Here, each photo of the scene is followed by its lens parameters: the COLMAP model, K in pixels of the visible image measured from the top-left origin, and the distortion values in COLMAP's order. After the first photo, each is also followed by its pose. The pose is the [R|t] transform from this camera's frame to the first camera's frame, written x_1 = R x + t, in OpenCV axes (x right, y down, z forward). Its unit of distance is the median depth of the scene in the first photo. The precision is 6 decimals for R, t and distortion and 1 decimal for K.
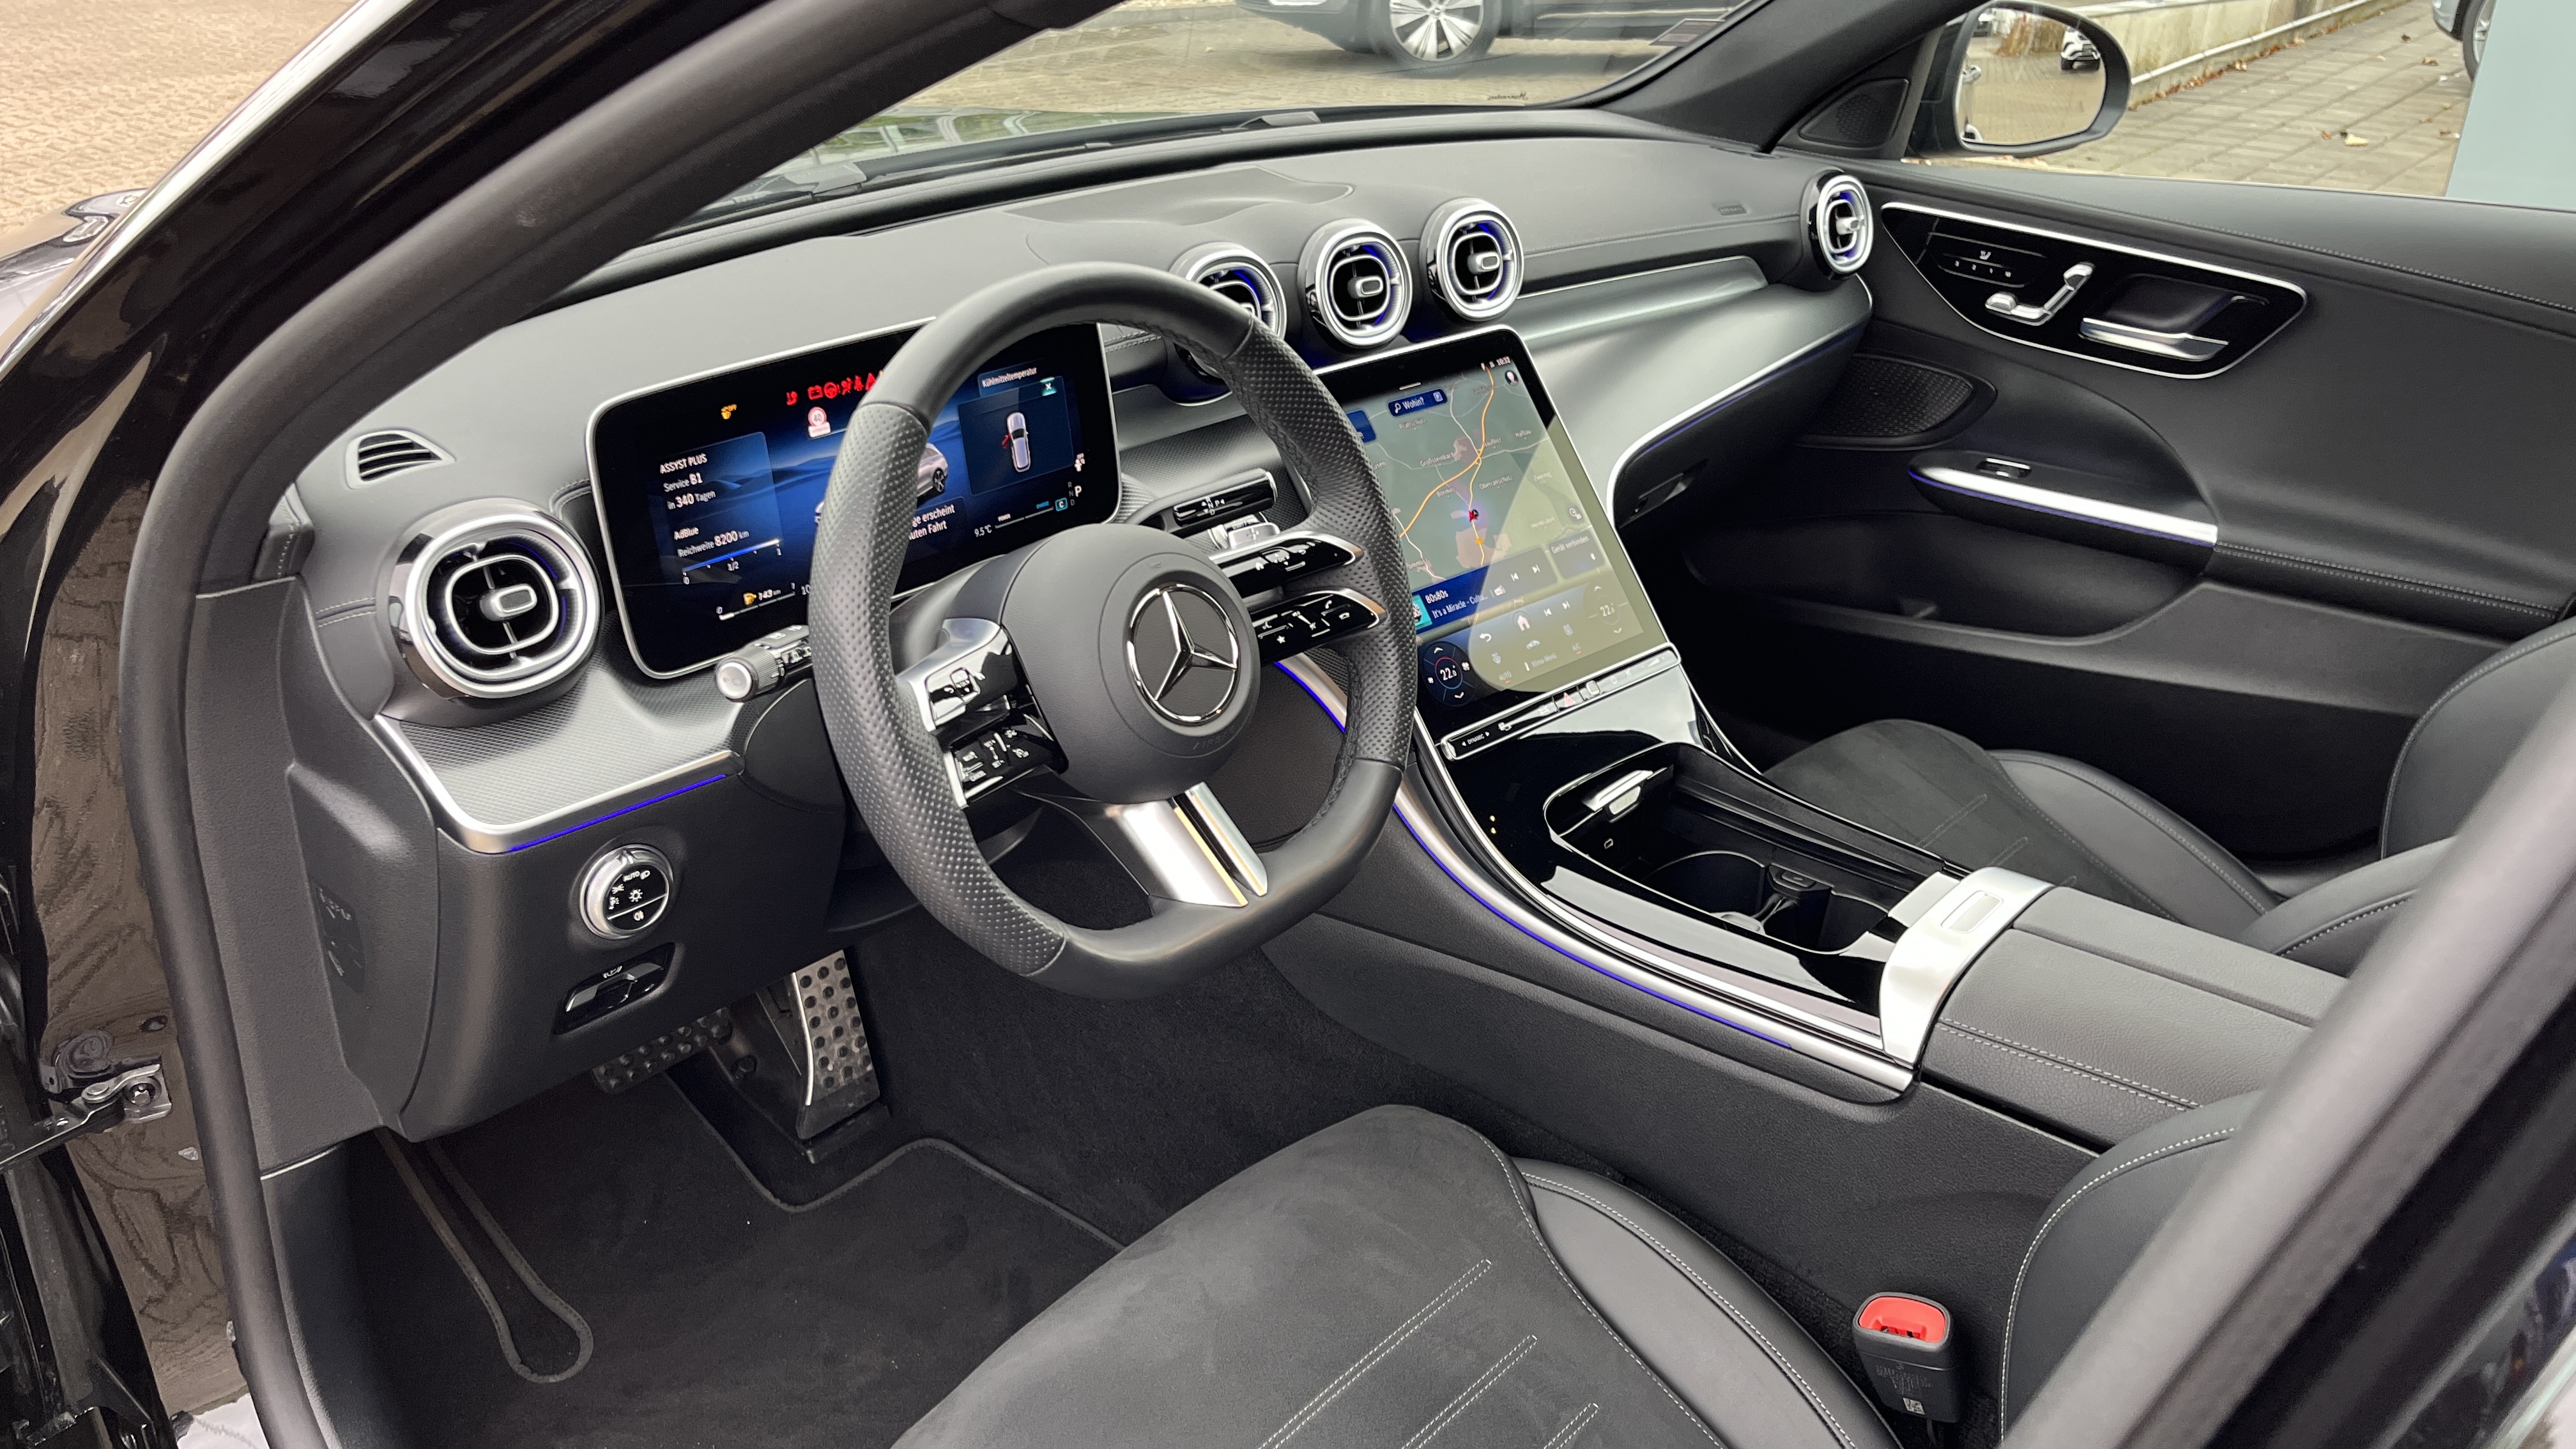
lens RADIAL K [[1968.0, 0, 1403.8], [0, 1968.0, 721.1], [0, 0, 1]] dist [0.086194, -0.207145]
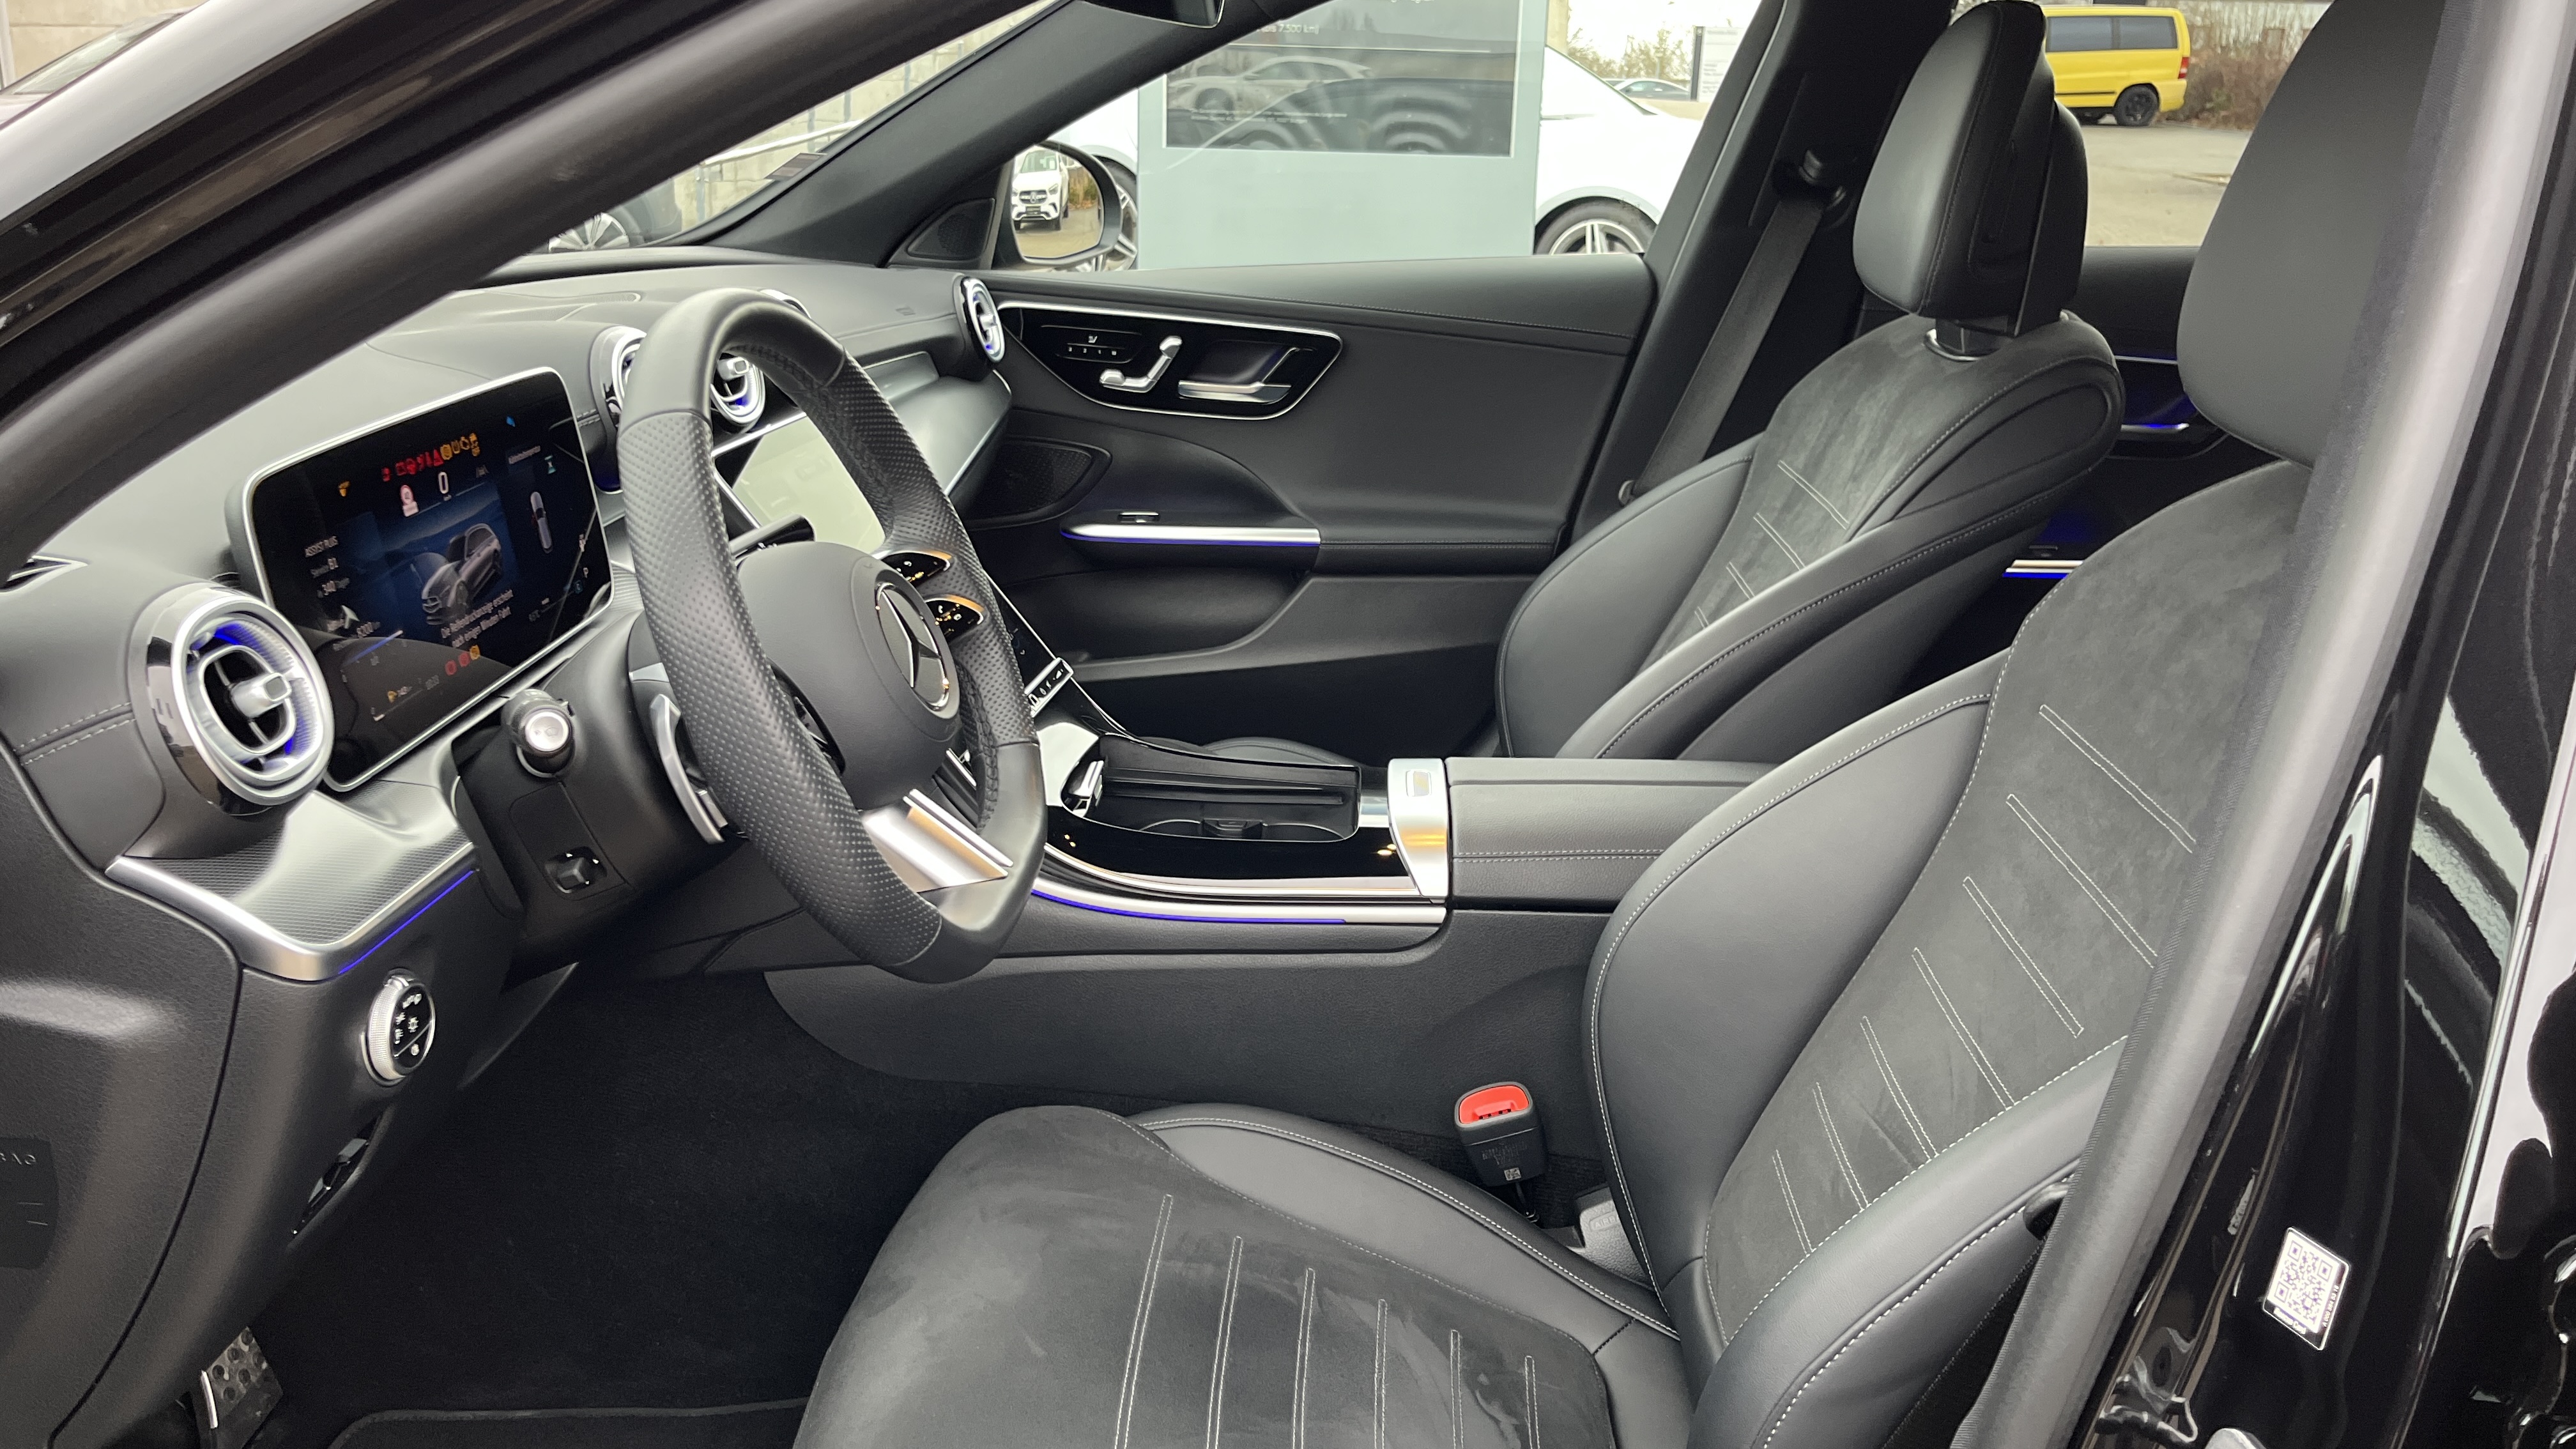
lens RADIAL K [[1940.5, 0, 1294.7], [0, 1940.5, 731.7], [0, 0, 1]] dist [0.080412, -0.114300]
pose [[0.781330, -0.200568, 0.591013, -0.460895], [0.270129, 0.962340, -0.030532, 0.077144], [-0.562631, 0.183505, 0.806084, 0.054459]]
